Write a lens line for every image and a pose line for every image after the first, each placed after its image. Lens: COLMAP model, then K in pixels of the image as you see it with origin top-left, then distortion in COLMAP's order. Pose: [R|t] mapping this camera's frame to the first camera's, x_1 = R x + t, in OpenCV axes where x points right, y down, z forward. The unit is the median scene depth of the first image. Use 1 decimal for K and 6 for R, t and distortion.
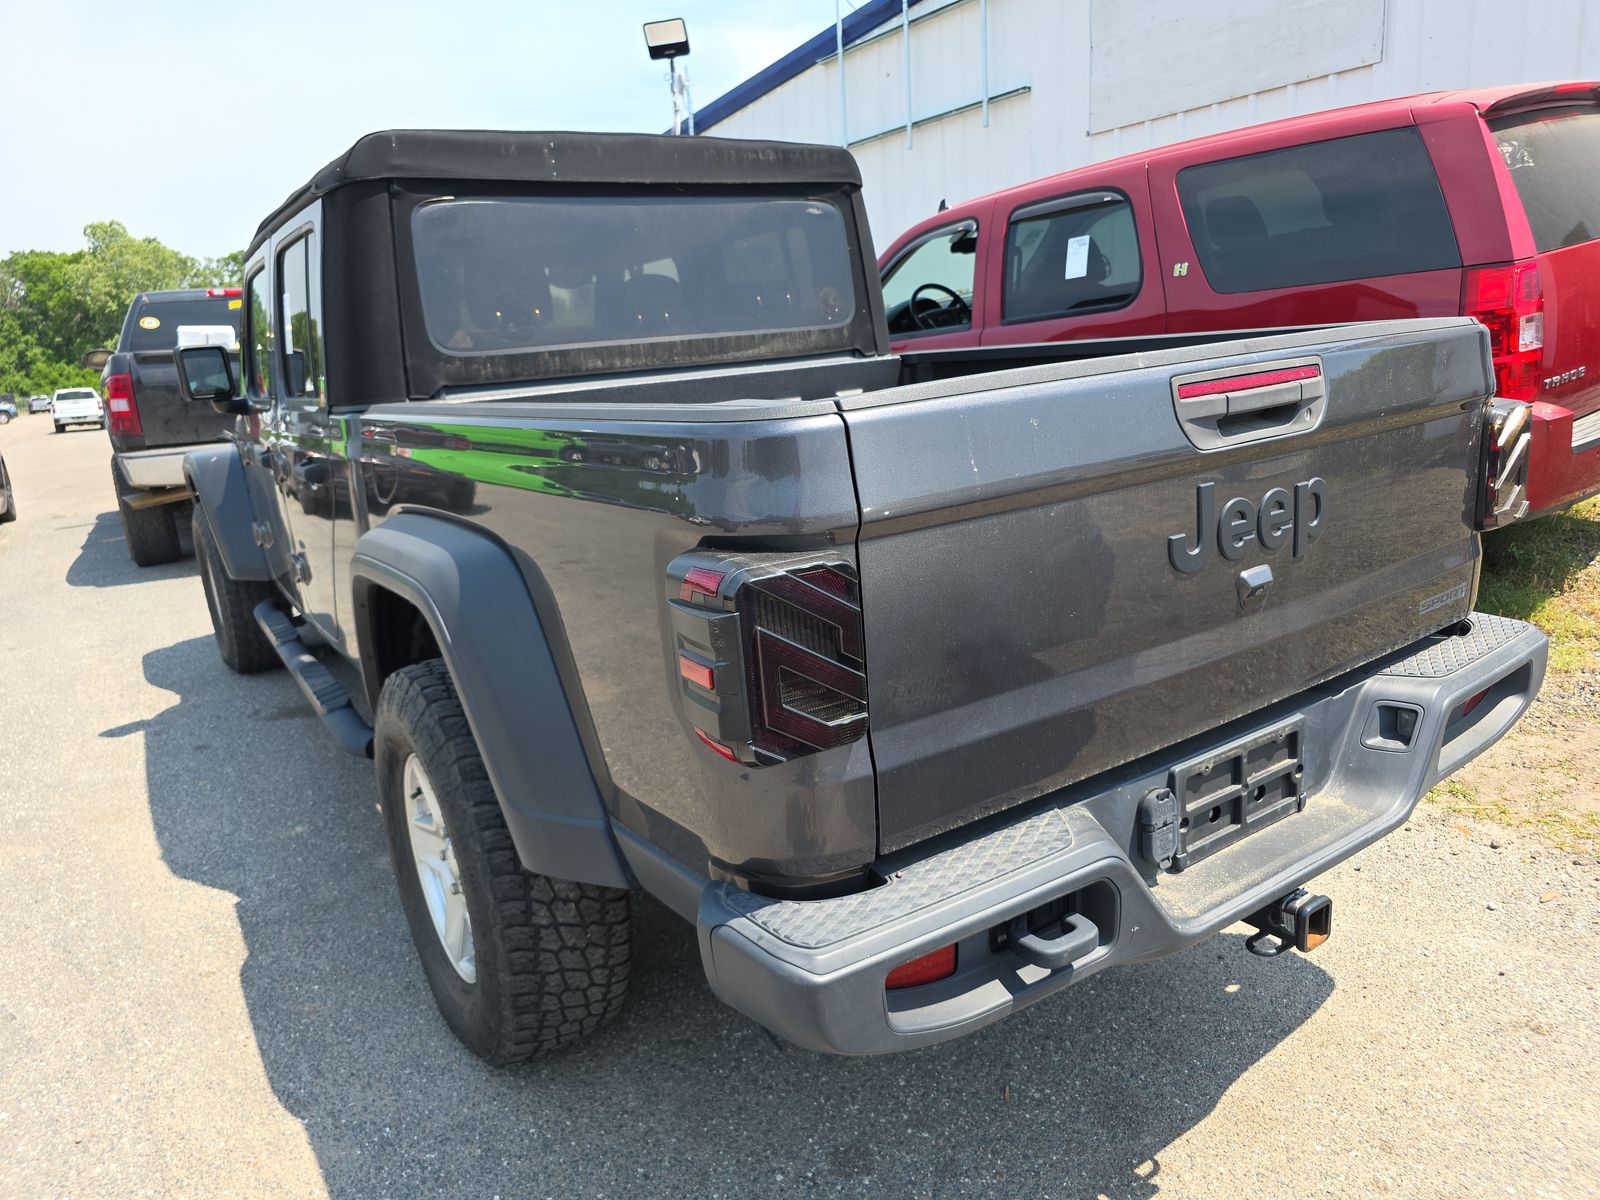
lens RADIAL K [[1090.6, 0, 804.4], [0, 1090.6, 603.1], [0, 0, 1]] dist [0.035594, -0.032086]
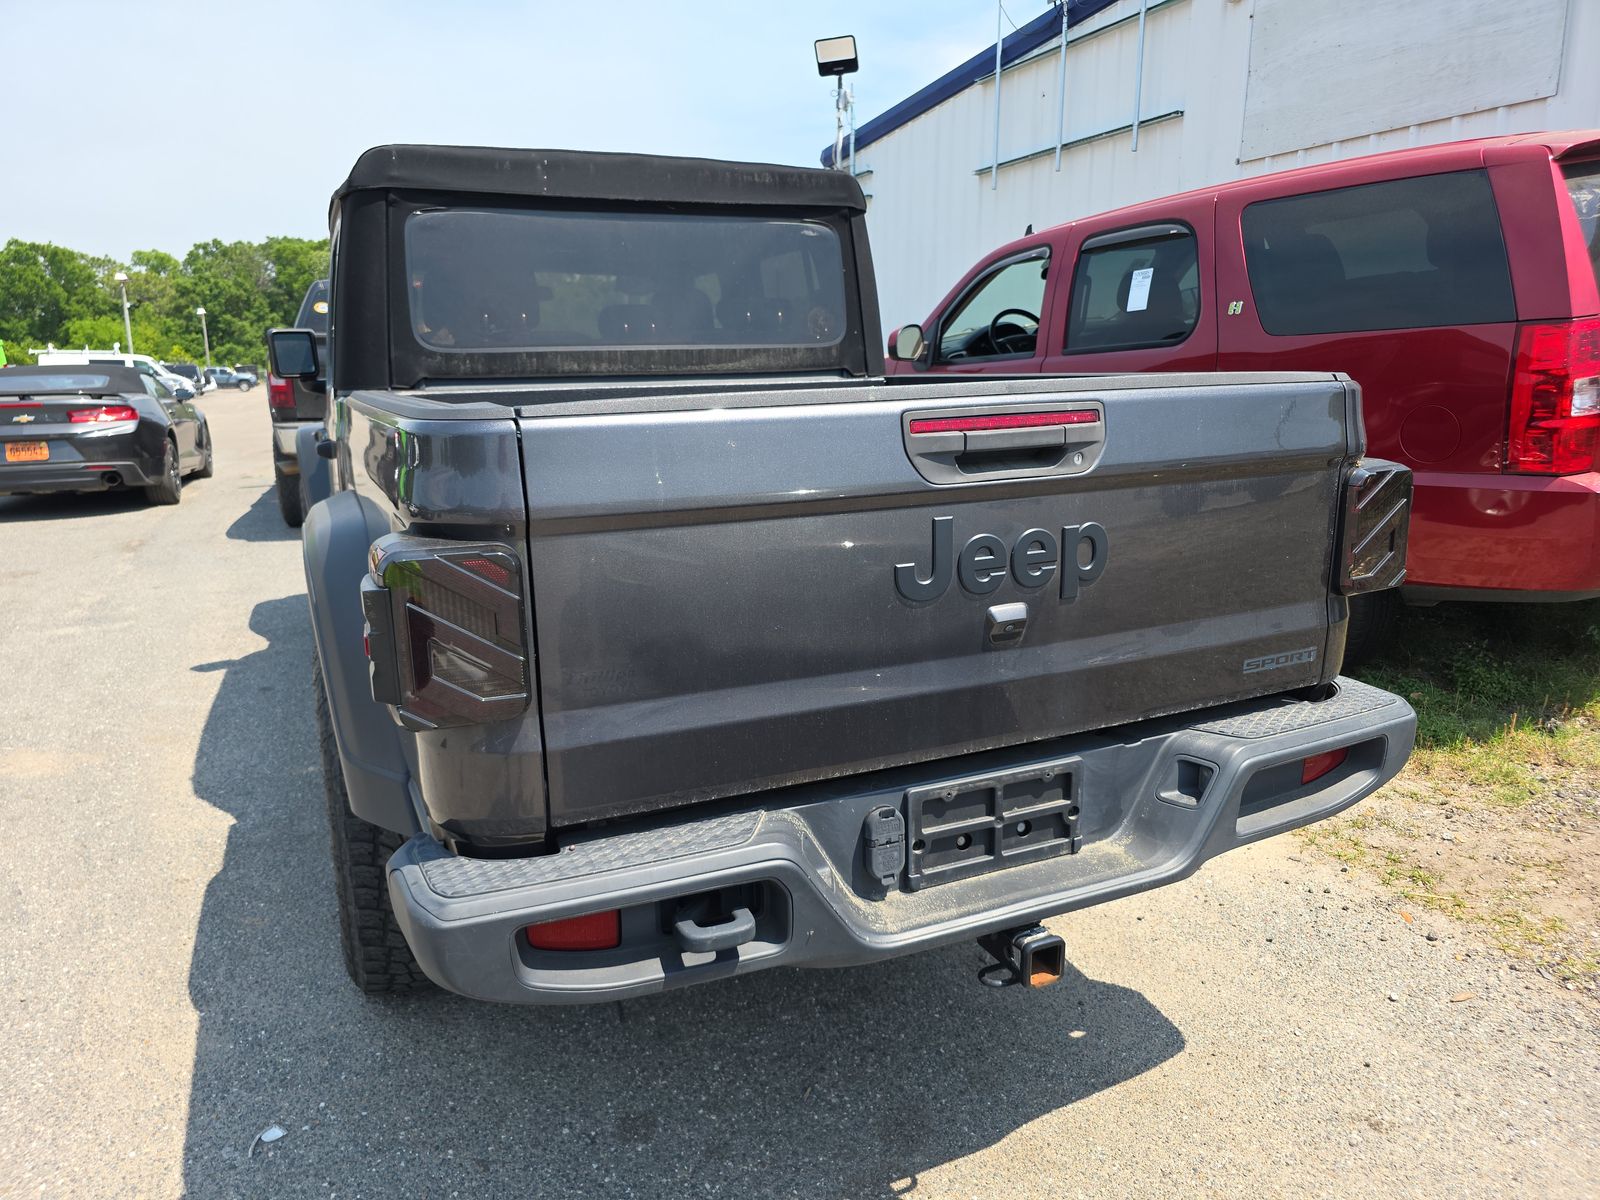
lens RADIAL K [[1090.6, 0, 781.2], [0, 1090.6, 611.2], [0, 0, 1]] dist [0.035594, -0.032086]
pose [[0.981334, 0.098555, -0.165137, 0.248856], [-0.099309, 0.995050, 0.003707, -0.005690], [0.164685, 0.012762, 0.986264, -0.023571]]
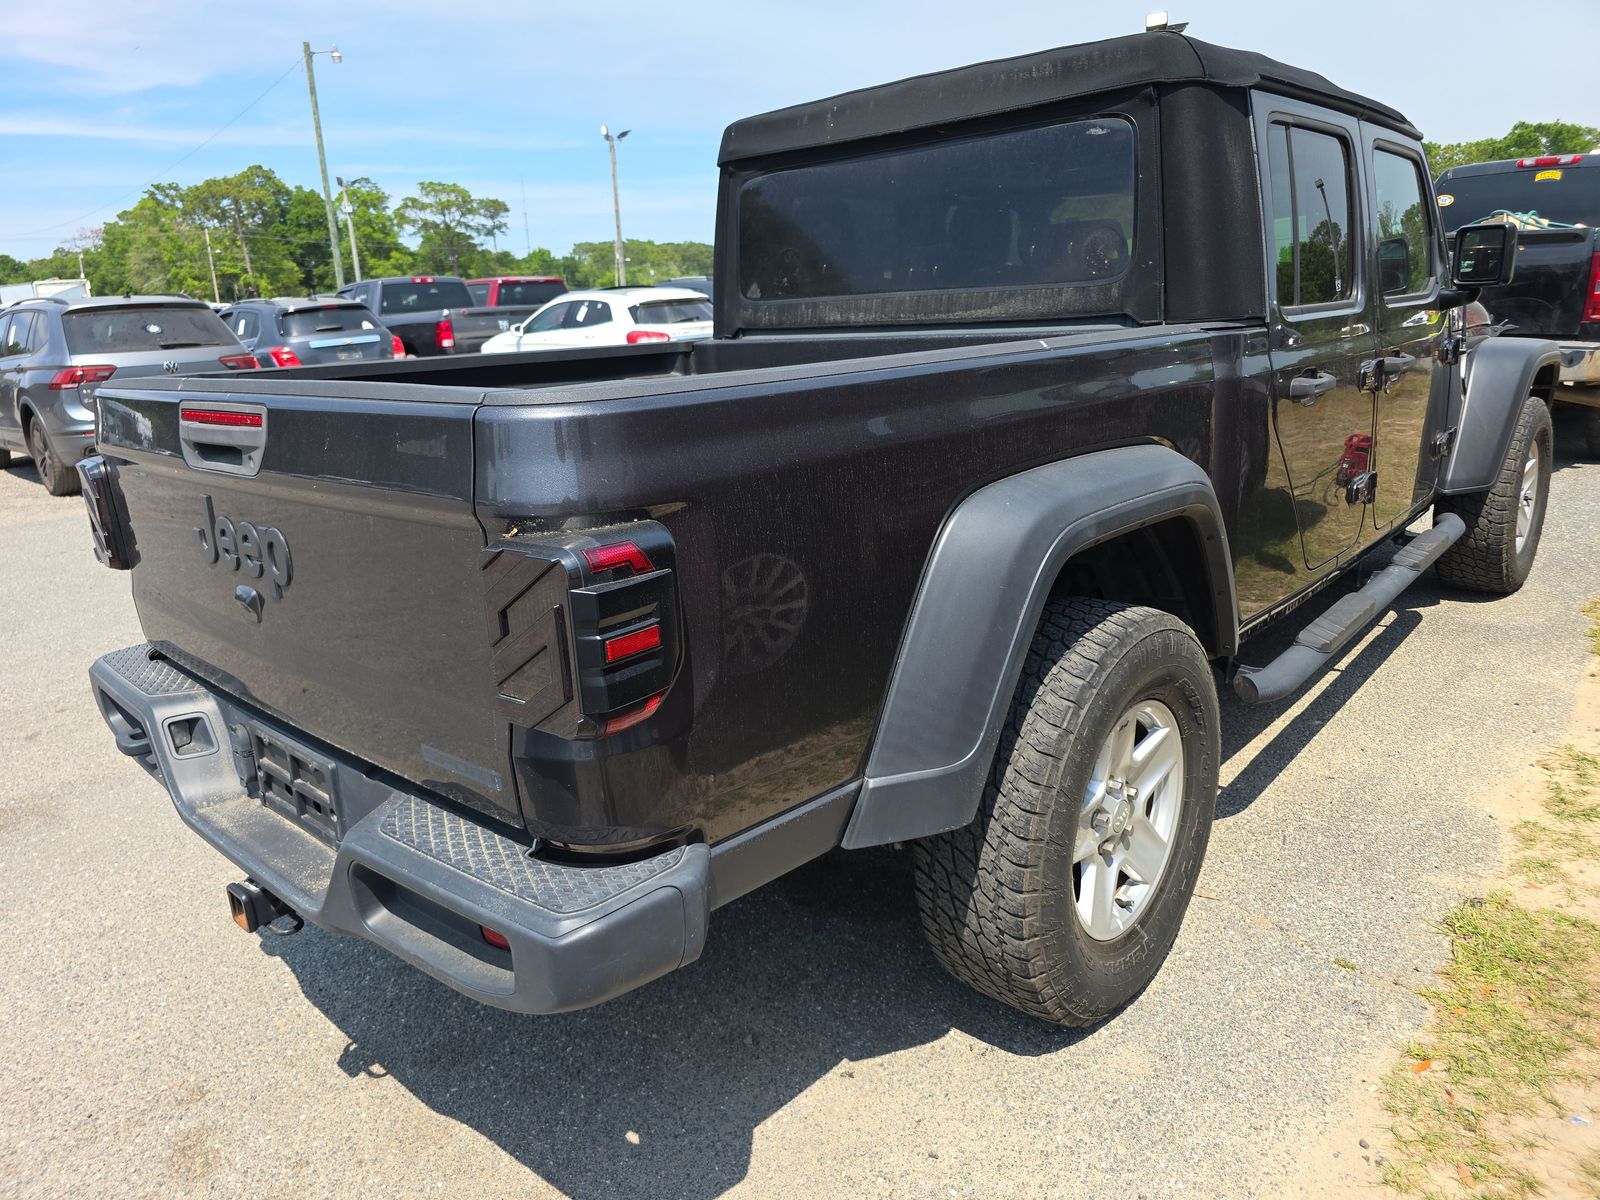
lens RADIAL K [[1090.6, 0, 771.4], [0, 1090.6, 609.7], [0, 0, 1]] dist [0.035594, -0.032086]
pose [[0.208565, 0.329275, -0.920912, 1.039161], [-0.198241, 0.936306, 0.289882, -0.292128], [0.957706, 0.122104, 0.260557, 0.817936]]
